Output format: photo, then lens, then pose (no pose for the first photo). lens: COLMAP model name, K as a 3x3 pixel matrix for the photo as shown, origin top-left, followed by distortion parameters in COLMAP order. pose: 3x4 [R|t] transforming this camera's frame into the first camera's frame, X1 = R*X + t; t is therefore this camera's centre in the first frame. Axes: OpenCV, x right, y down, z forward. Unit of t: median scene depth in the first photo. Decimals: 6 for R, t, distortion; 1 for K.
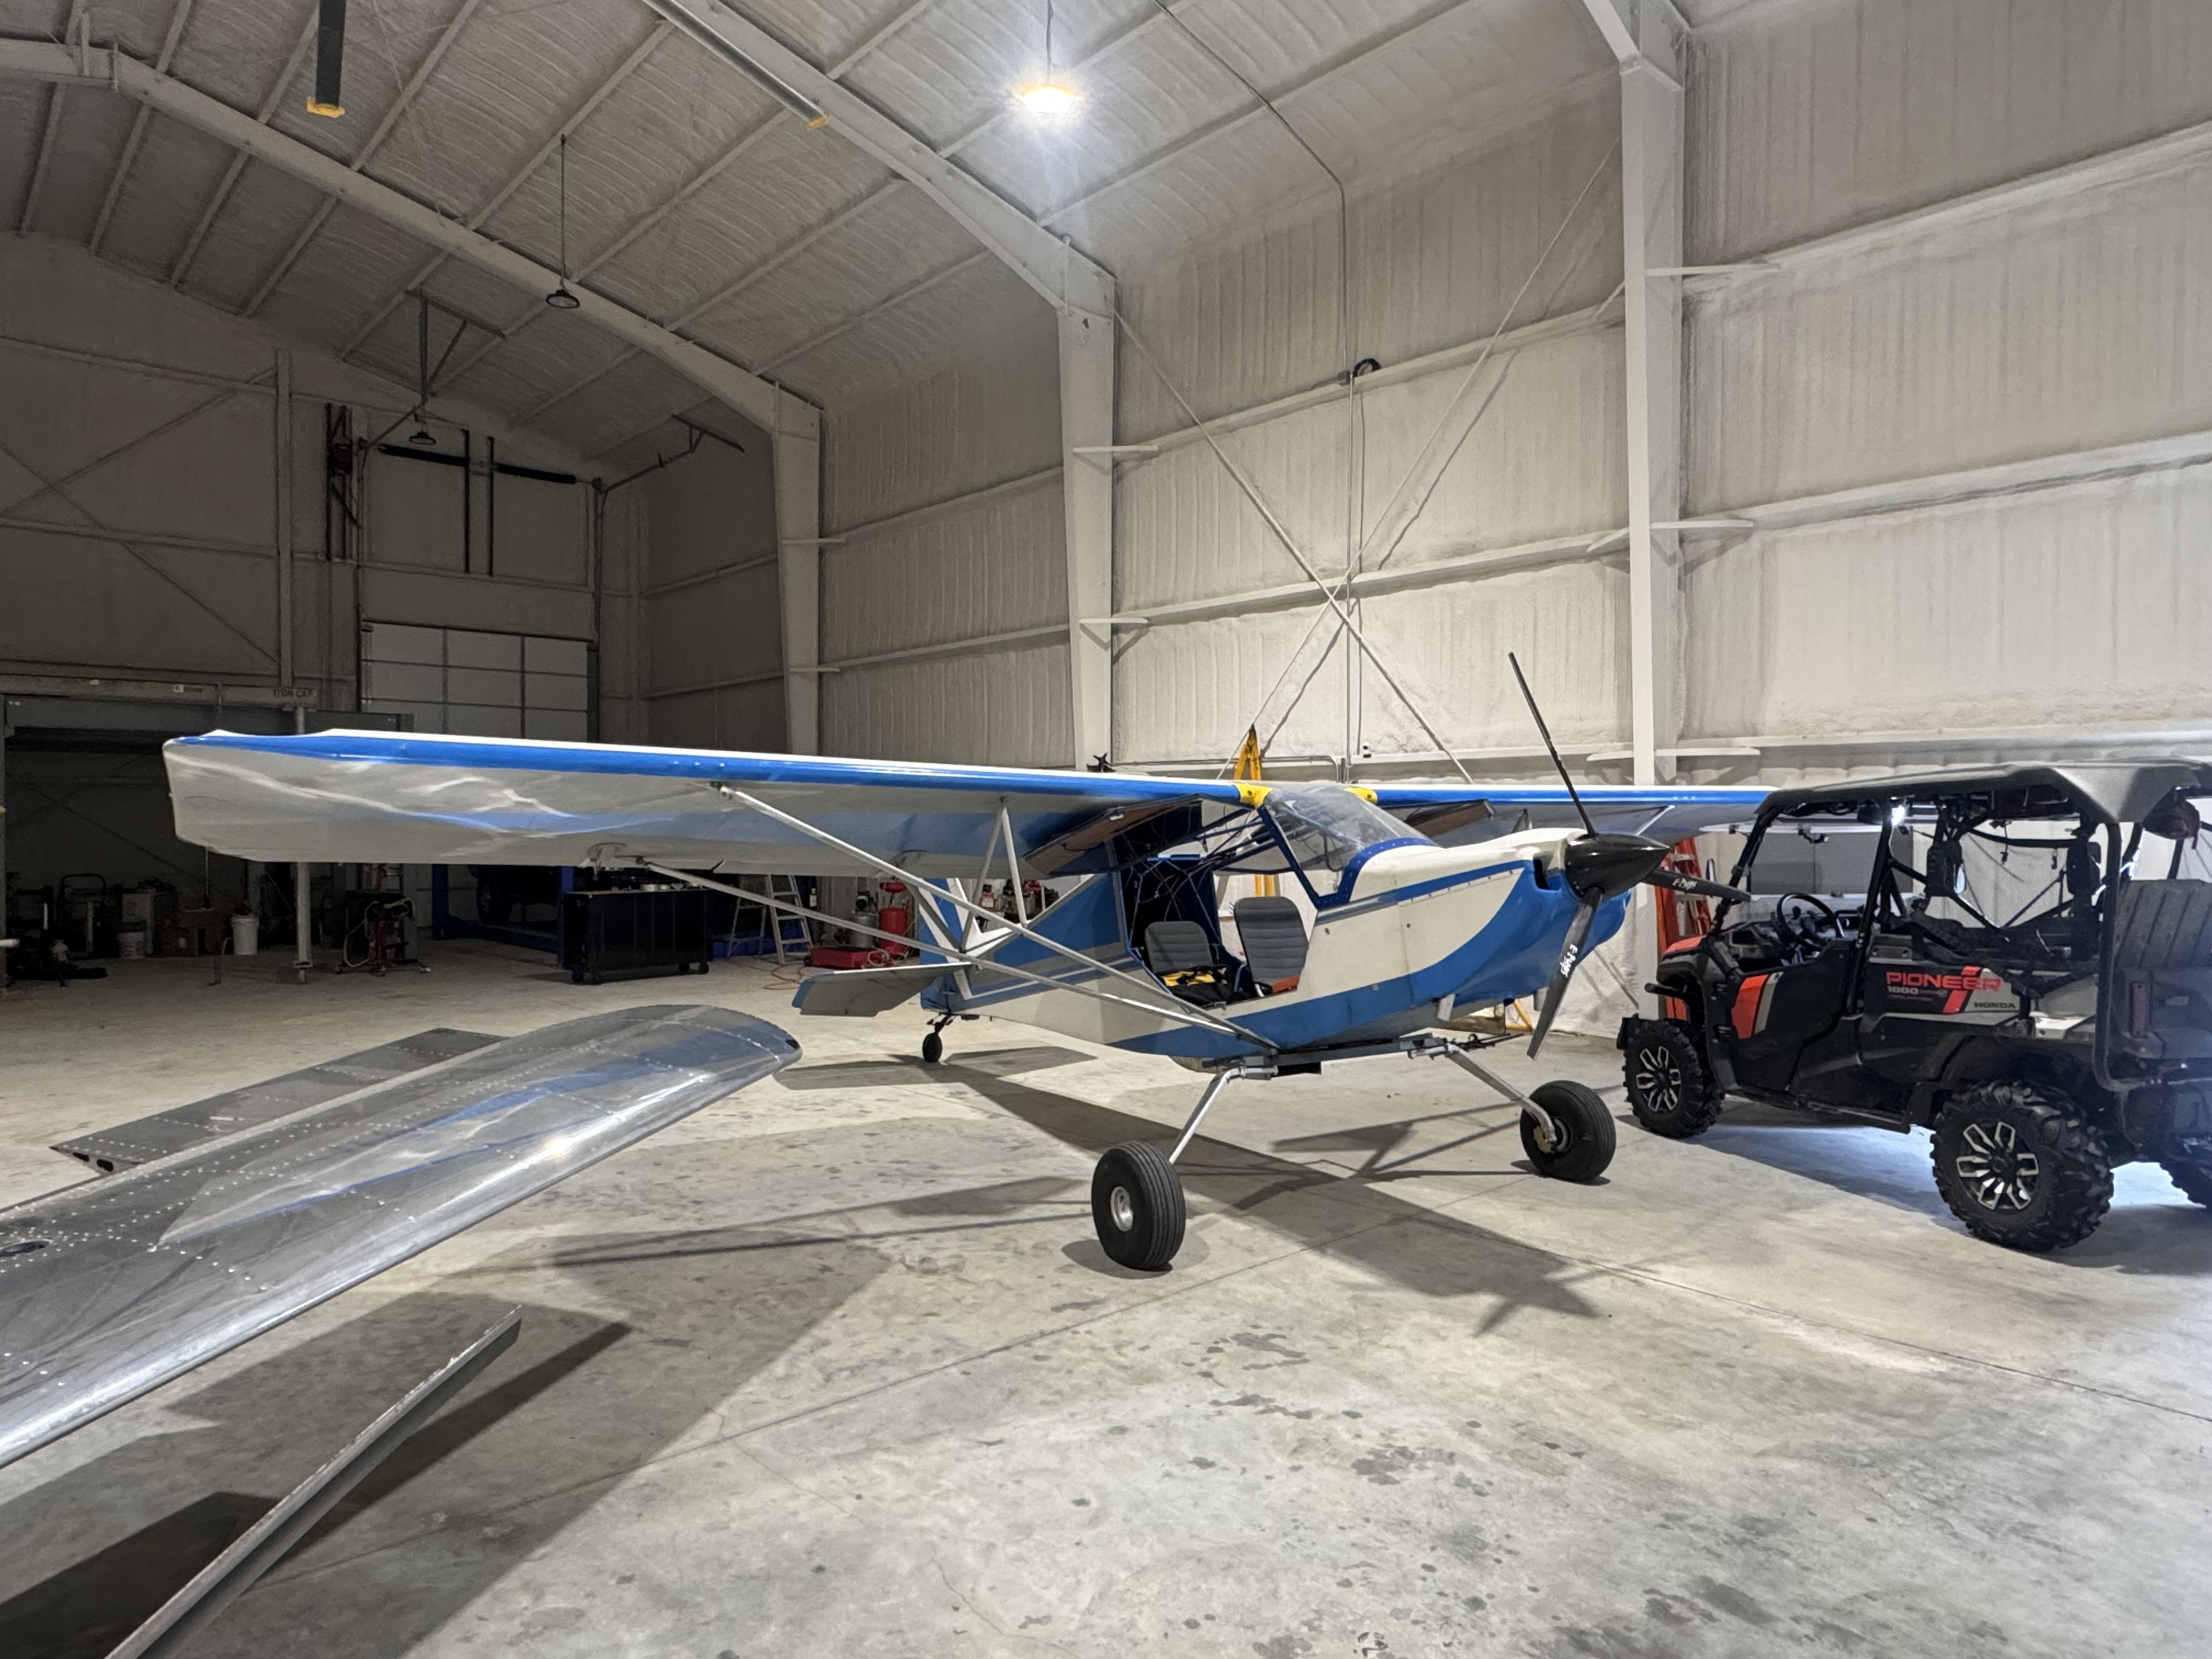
lens RADIAL K [[1354.7, 0, 1074.5], [0, 1354.7, 842.8], [0, 0, 1]] dist [-0.010608, -0.000674]
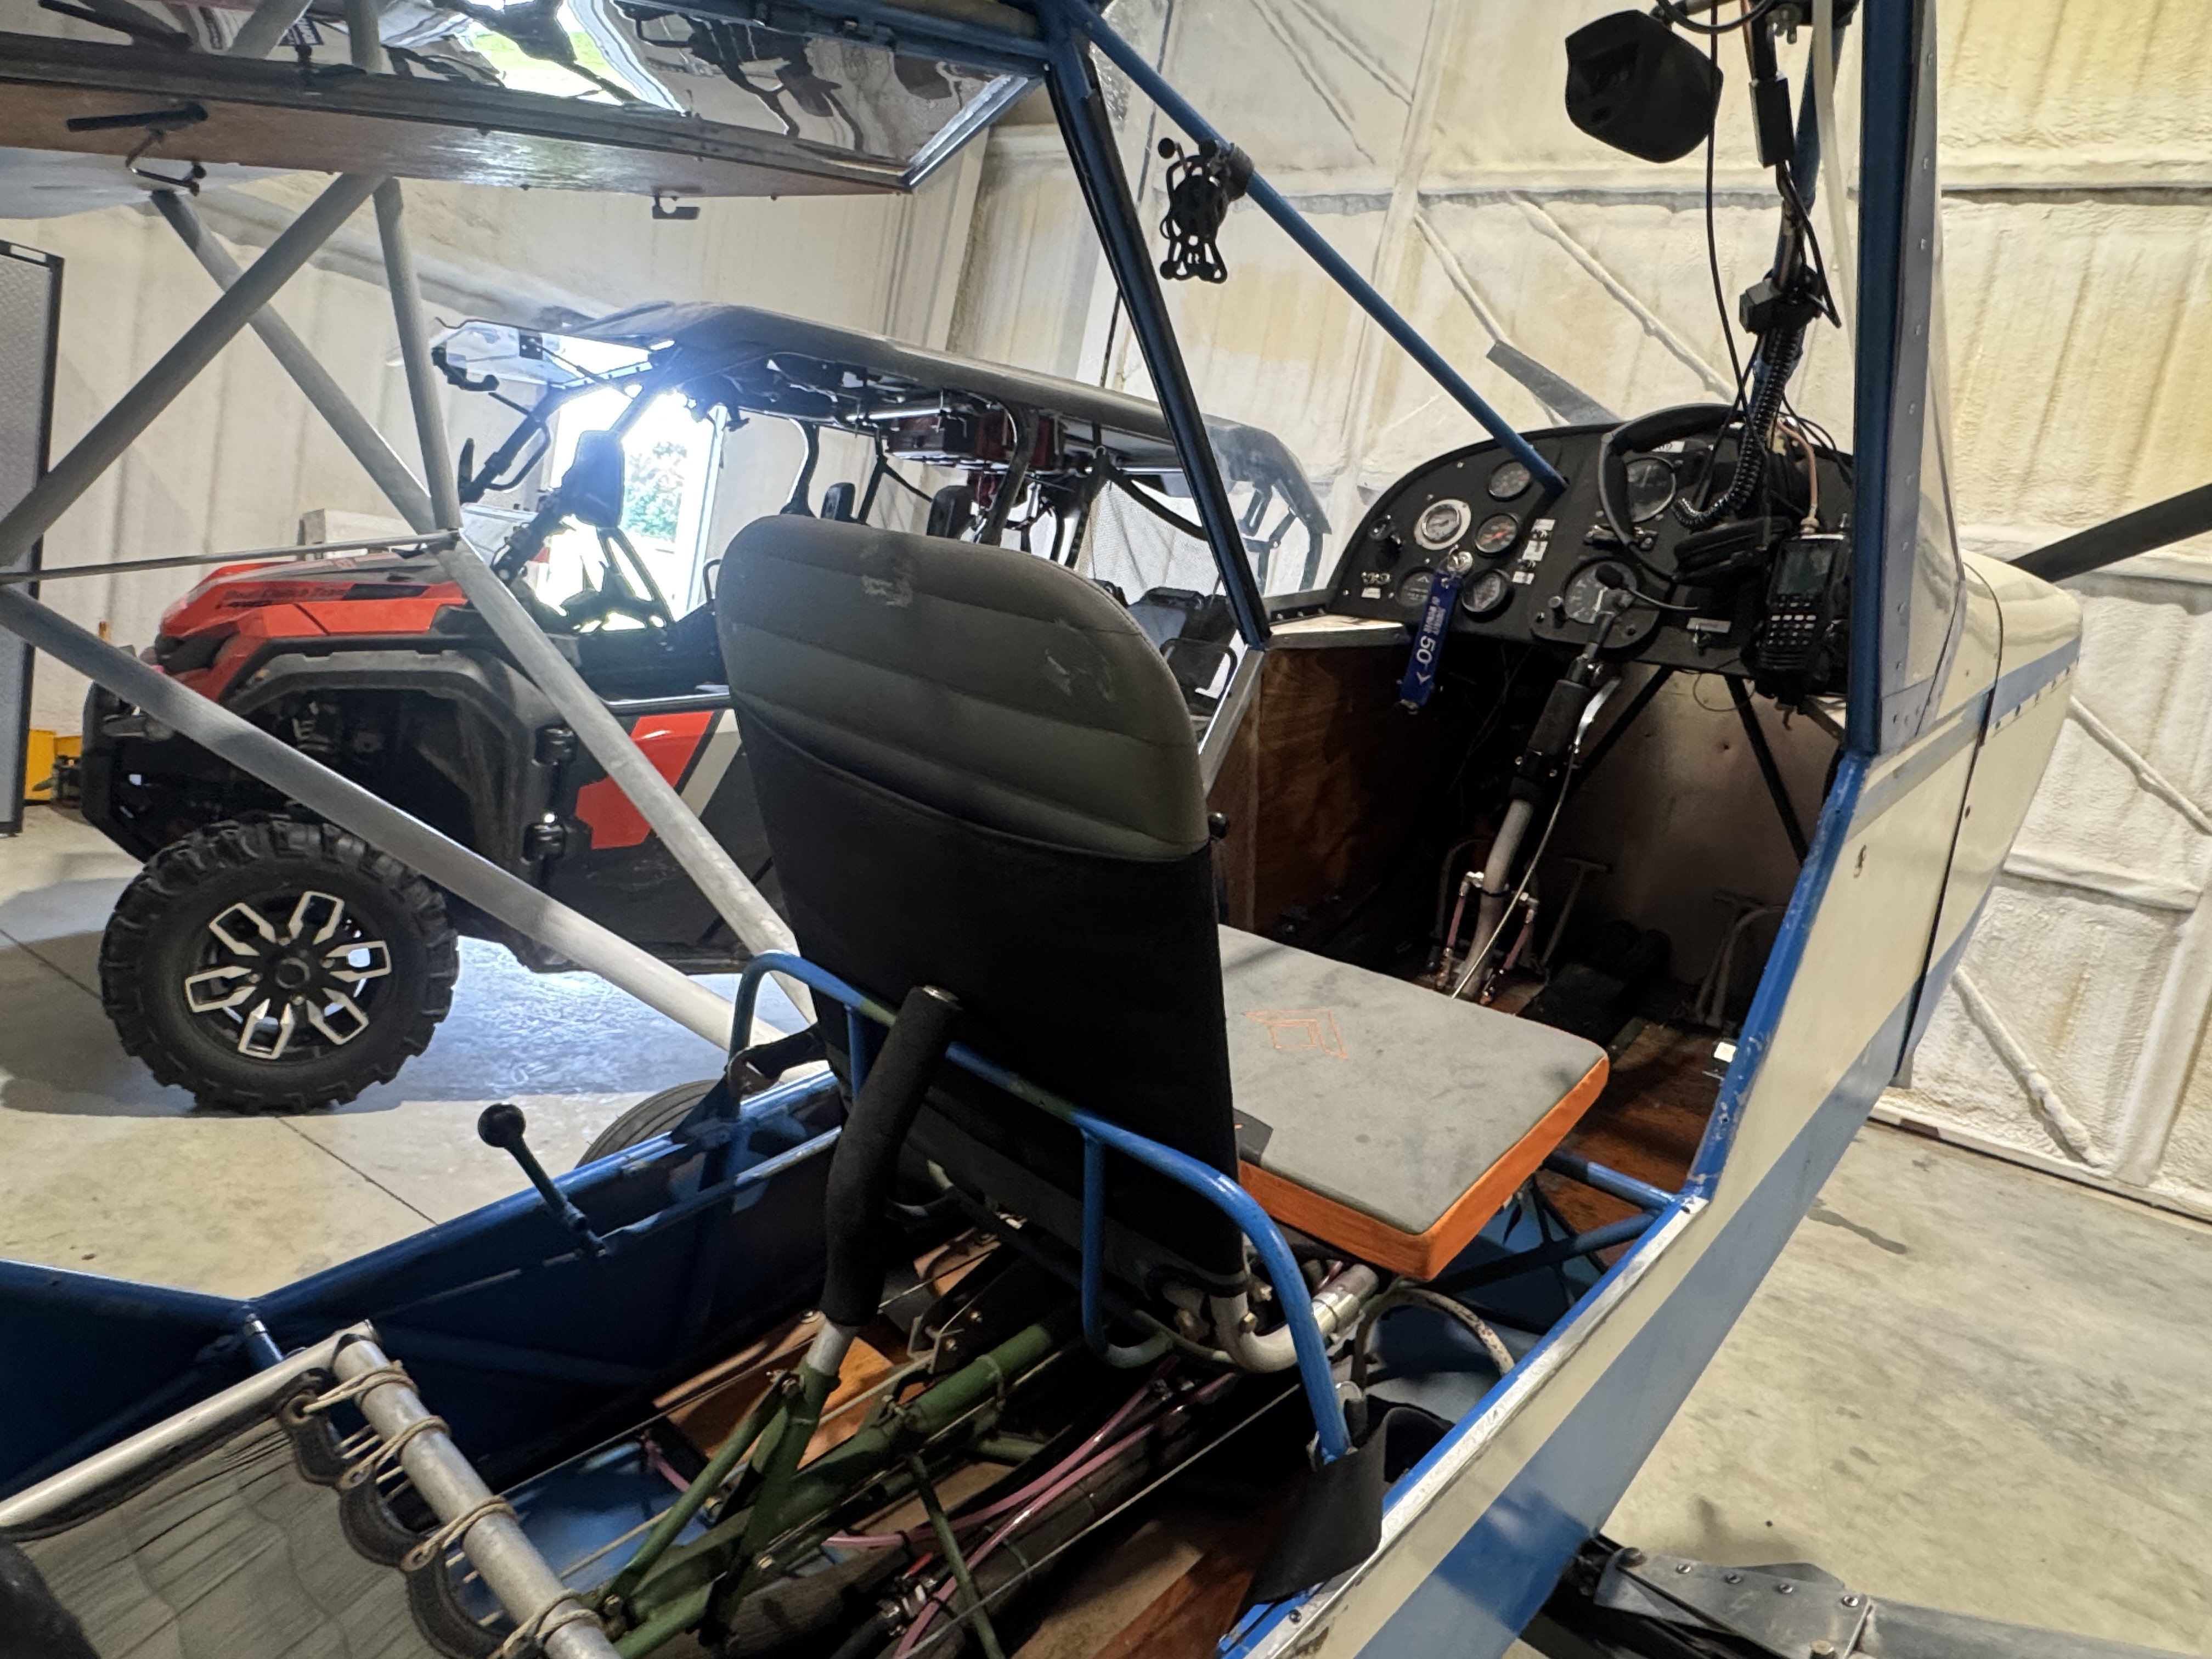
lens RADIAL K [[1357.0, 0, 1105.4], [0, 1357.0, 847.5], [0, 0, 1]] dist [-0.005598, 0.002183]
pose [[-0.272317, -0.205846, 0.939931, 0.030048], [-0.173953, 0.971285, 0.162315, 0.051105], [-0.946353, -0.119303, -0.300305, 1.167773]]
